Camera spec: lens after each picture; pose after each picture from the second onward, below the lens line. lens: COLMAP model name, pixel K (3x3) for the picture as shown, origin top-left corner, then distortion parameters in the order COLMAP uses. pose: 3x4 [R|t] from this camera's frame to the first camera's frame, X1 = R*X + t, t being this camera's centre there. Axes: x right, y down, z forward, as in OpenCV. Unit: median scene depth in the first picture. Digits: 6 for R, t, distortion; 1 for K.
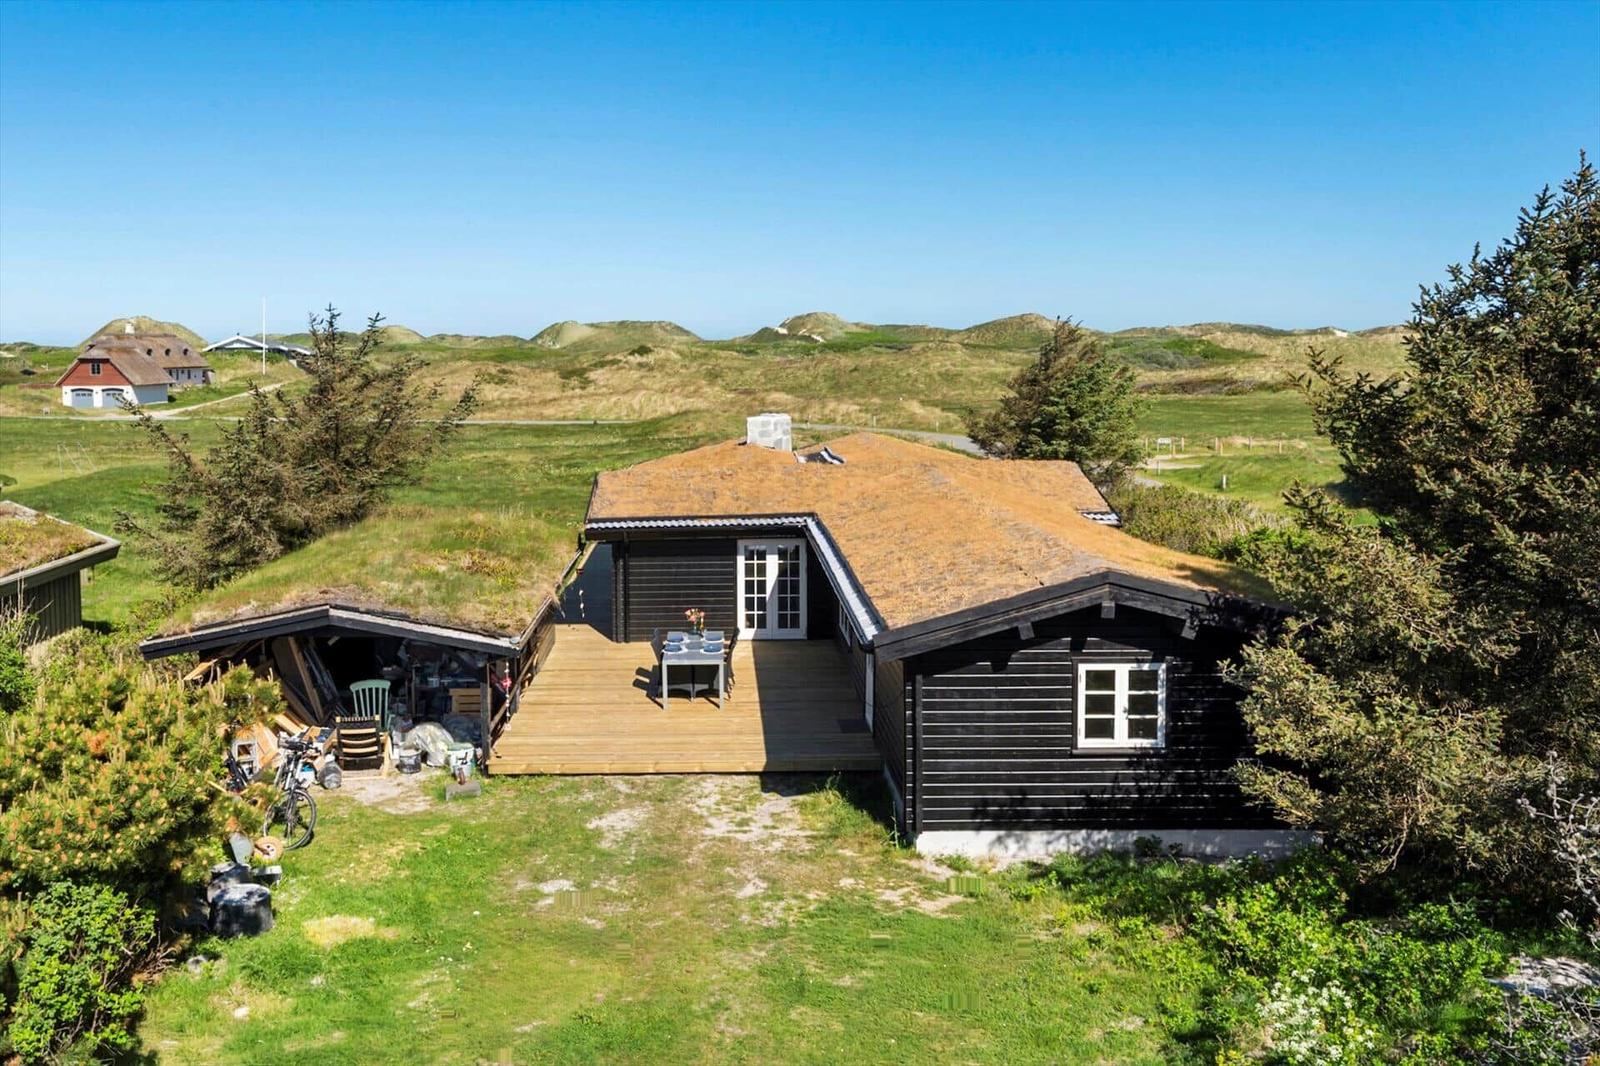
lens RADIAL K [[1305.0, 0, 801.0], [0, 1305.0, 462.2], [0, 0, 1]] dist [0.006289, 0.001550]
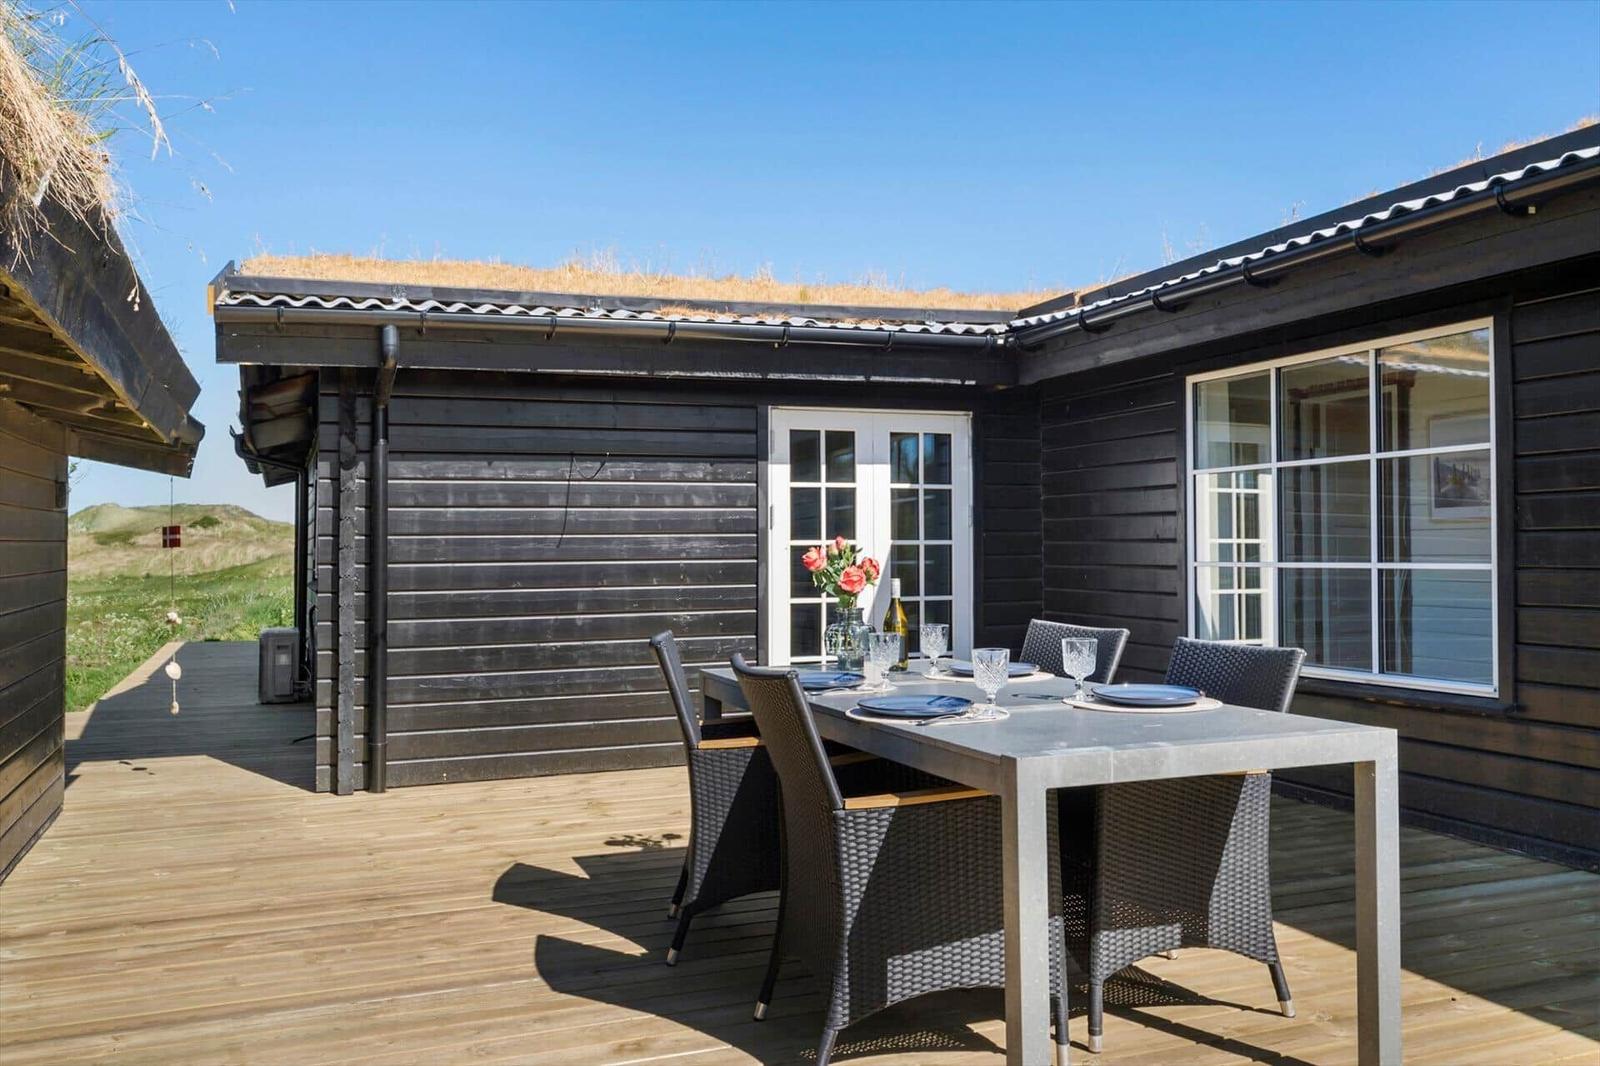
lens RADIAL K [[1305.0, 0, 801.0], [0, 1305.0, 462.2], [0, 0, 1]] dist [0.006289, 0.001550]
pose [[0.951685, 0.005206, 0.307032, -0.130259], [0.041559, 0.988473, -0.145579, 0.113348], [-0.304251, 0.151305, 0.940499, 0.712887]]
